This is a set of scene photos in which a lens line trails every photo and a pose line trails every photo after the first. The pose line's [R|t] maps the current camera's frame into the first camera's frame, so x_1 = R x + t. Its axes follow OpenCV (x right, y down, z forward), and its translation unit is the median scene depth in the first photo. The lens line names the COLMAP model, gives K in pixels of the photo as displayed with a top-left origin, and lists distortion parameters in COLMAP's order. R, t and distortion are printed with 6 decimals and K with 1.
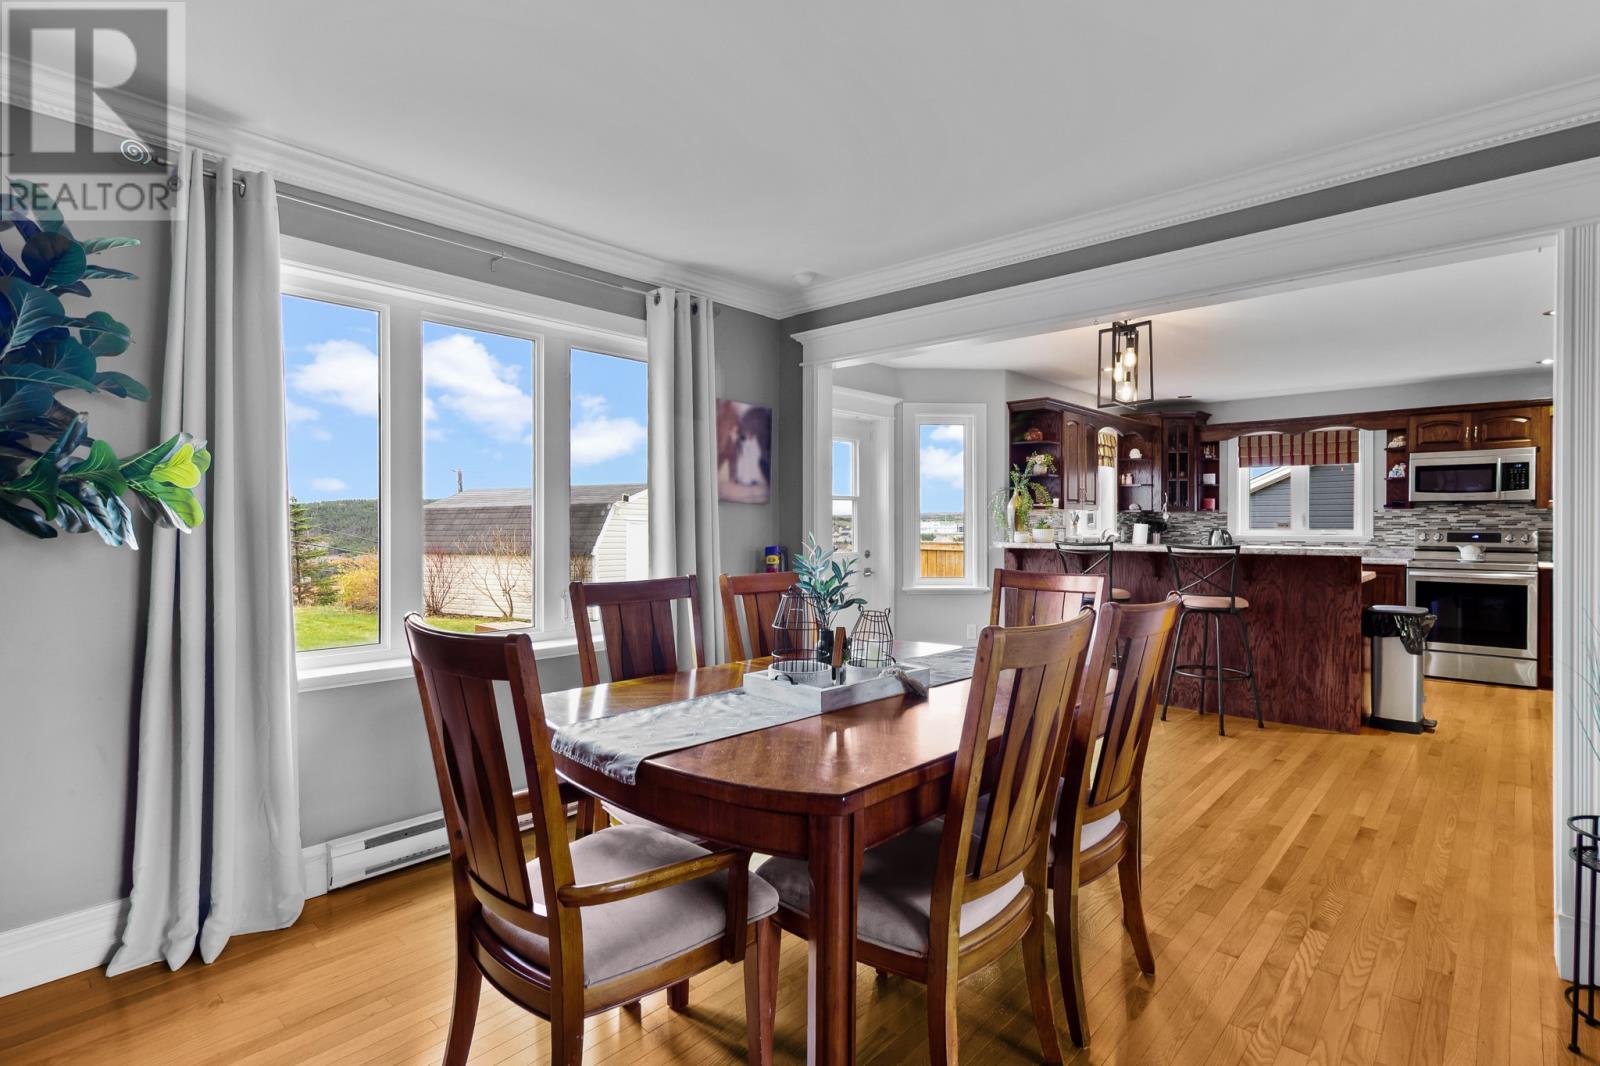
lens RADIAL K [[774.2, 0, 795.3], [0, 774.2, 535.7], [0, 0, 1]] dist [0.002473, 0.000101]
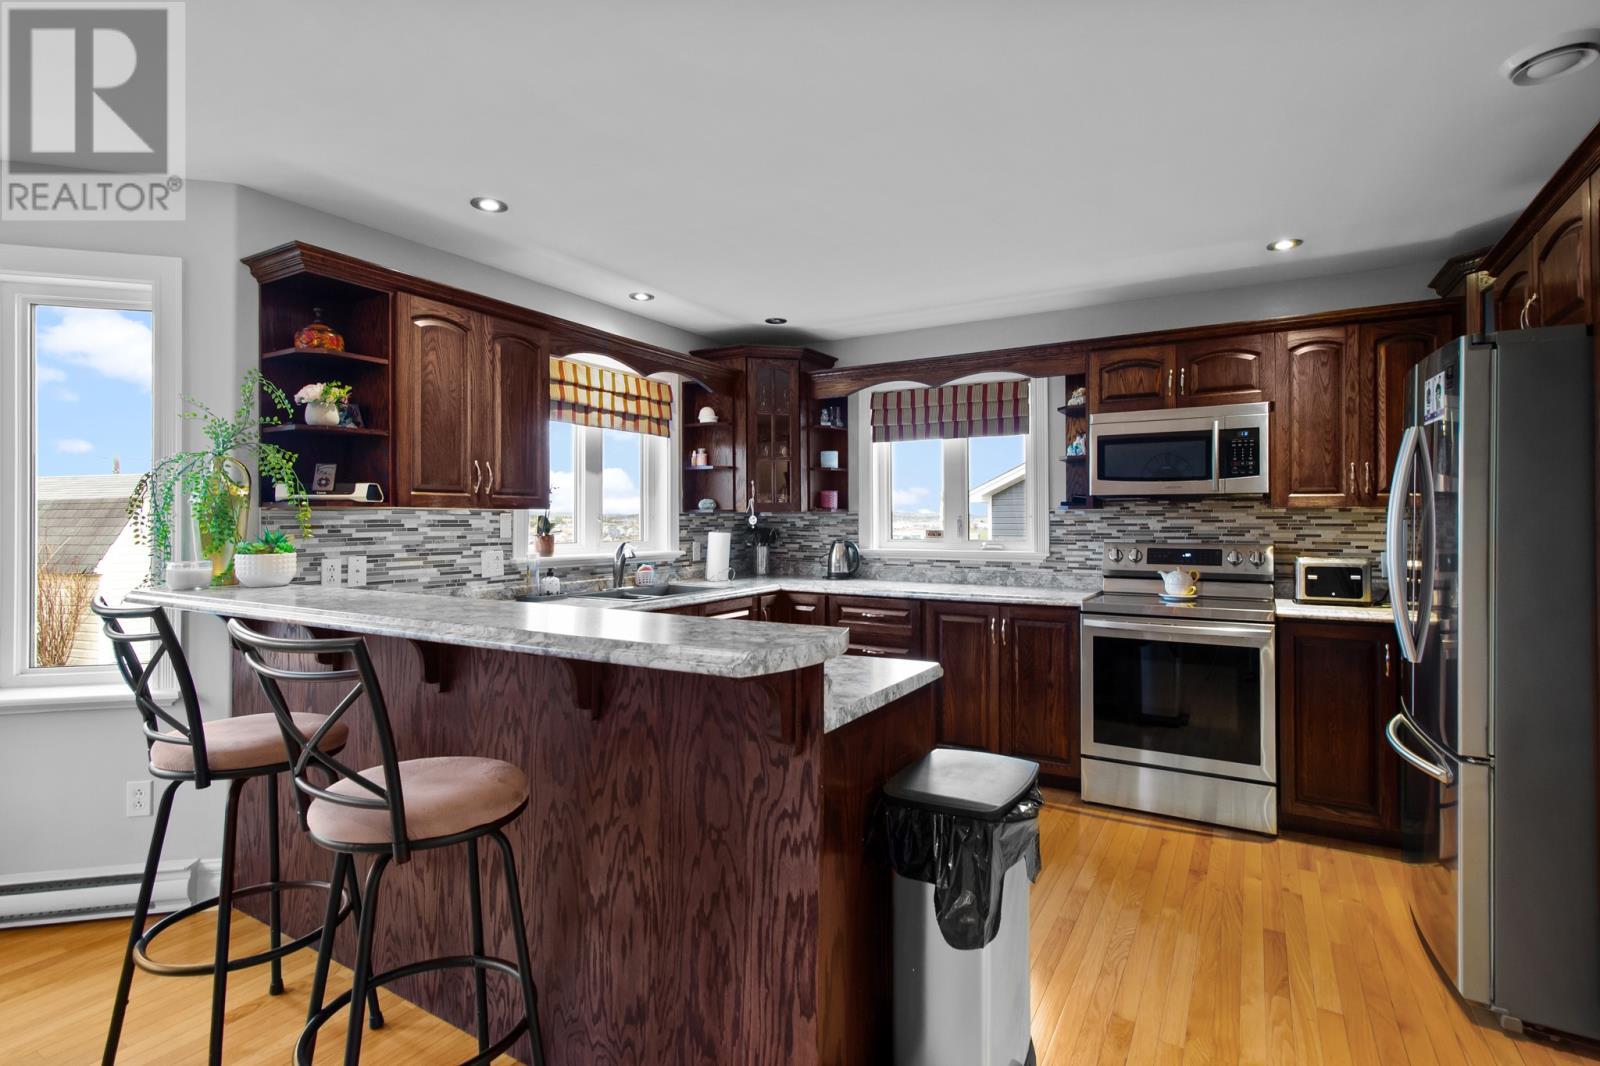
lens RADIAL K [[774.2, 0, 812.2], [0, 774.2, 521.3], [0, 0, 1]] dist [0.002473, 0.000101]
pose [[0.974274, -0.000580, 0.225364, 0.461574], [0.004382, 0.999856, -0.016368, -0.016407], [-0.225323, 0.016935, 0.974137, 0.482951]]
